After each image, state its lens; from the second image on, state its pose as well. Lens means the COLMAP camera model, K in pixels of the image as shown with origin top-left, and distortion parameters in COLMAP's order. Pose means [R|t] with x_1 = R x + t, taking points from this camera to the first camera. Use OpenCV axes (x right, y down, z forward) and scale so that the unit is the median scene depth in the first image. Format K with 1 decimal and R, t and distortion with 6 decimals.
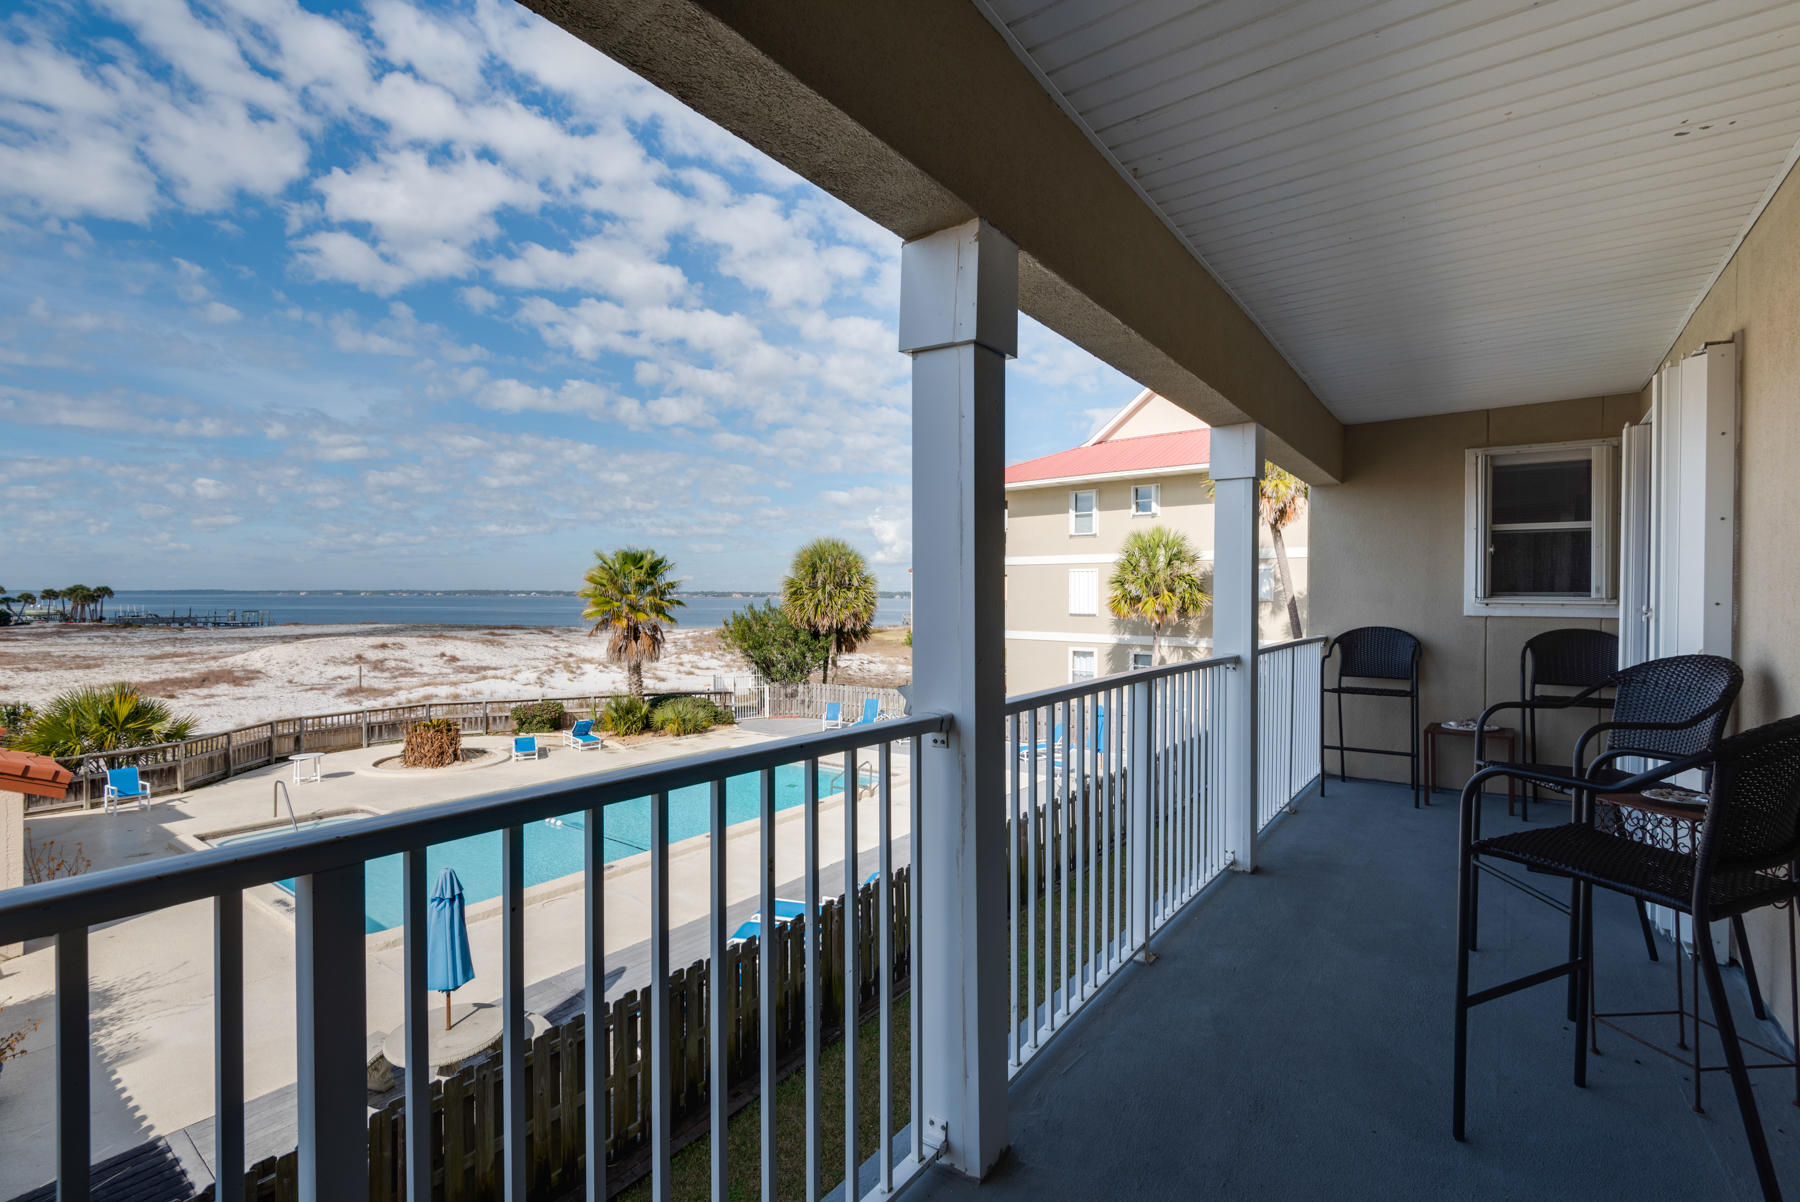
lens RADIAL K [[807.7, 0, 904.2], [0, 807.7, 593.0], [0, 0, 1]] dist [0.018743, -0.016339]
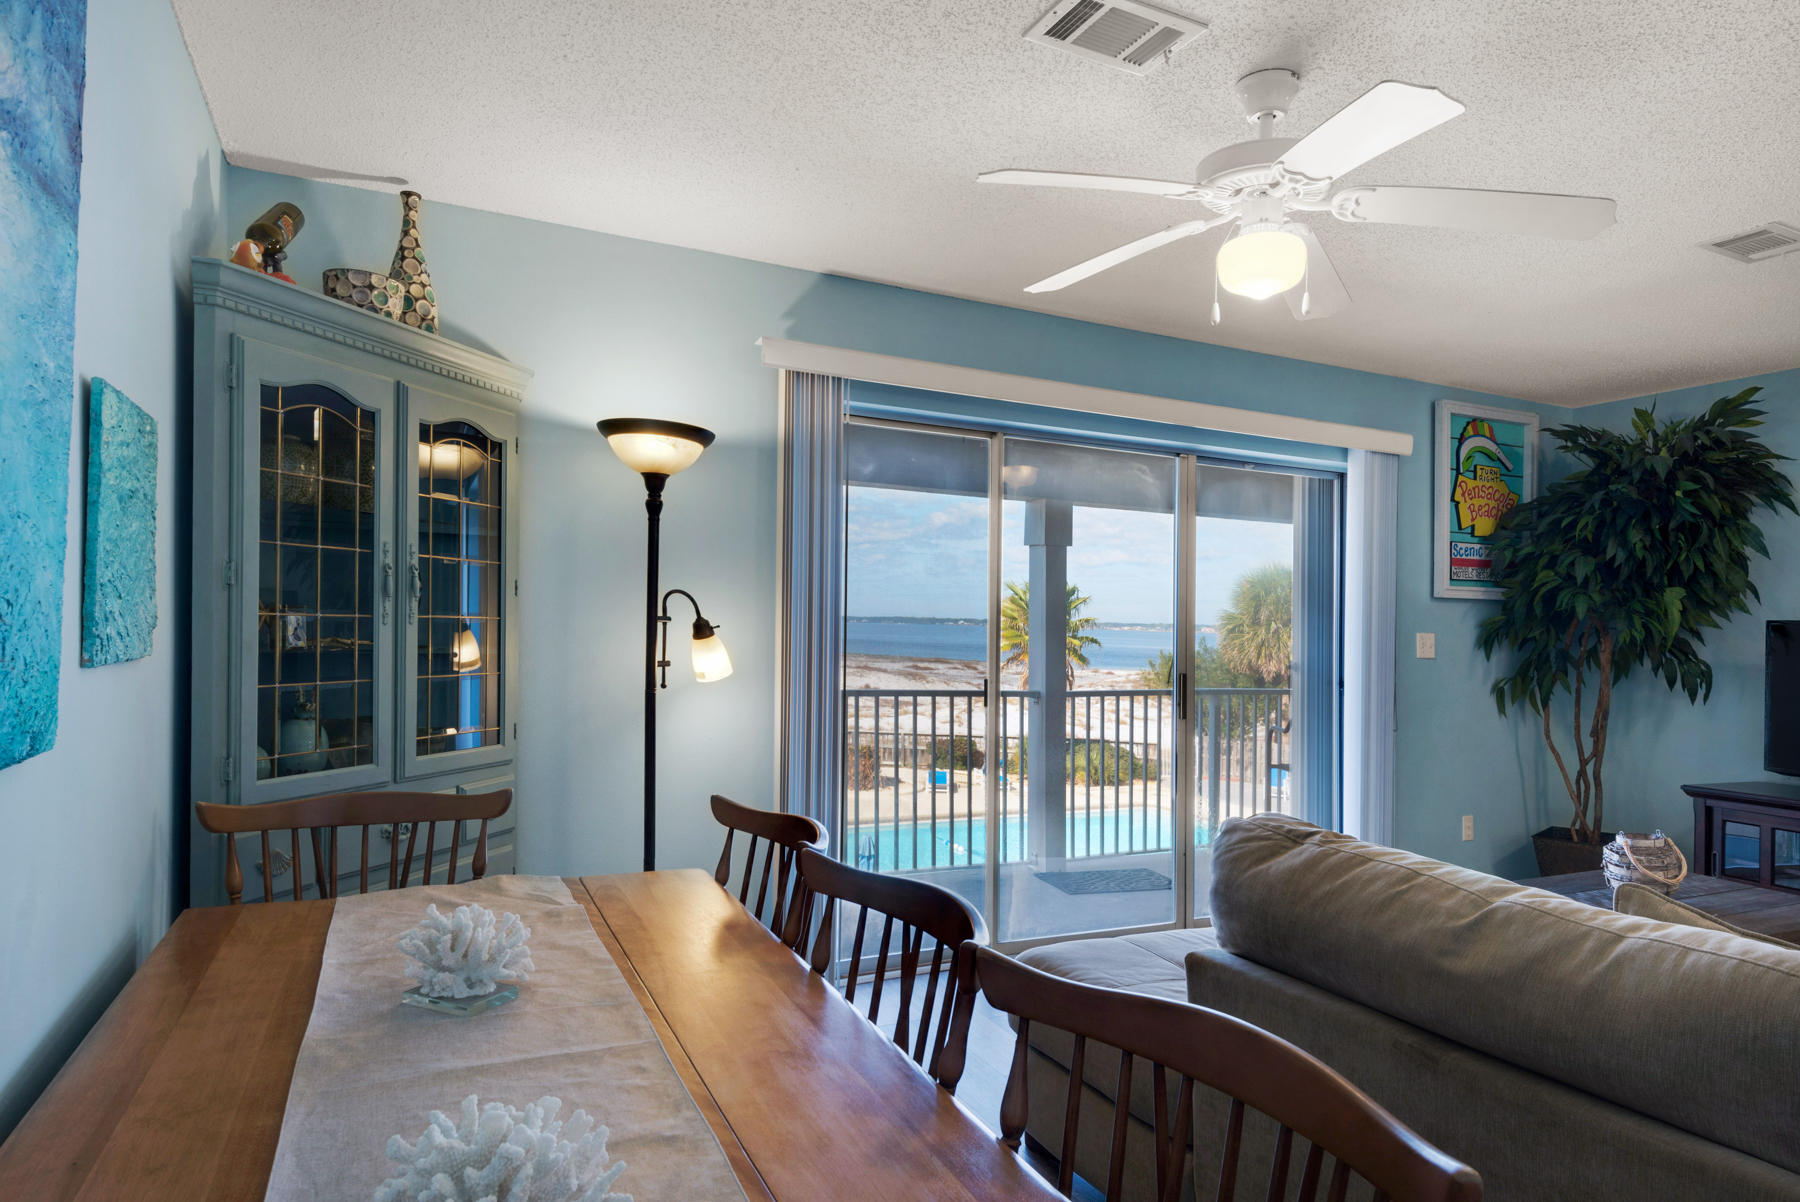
lens RADIAL K [[1065.9, 0, 881.8], [0, 1065.9, 608.4], [0, 0, 1]] dist [0.031843, -0.031065]
pose [[0.874051, 0.013204, -0.485655, 0.084356], [-0.020828, 0.999730, -0.010303, -0.003945], [0.485388, 0.019120, 0.874090, -0.139327]]
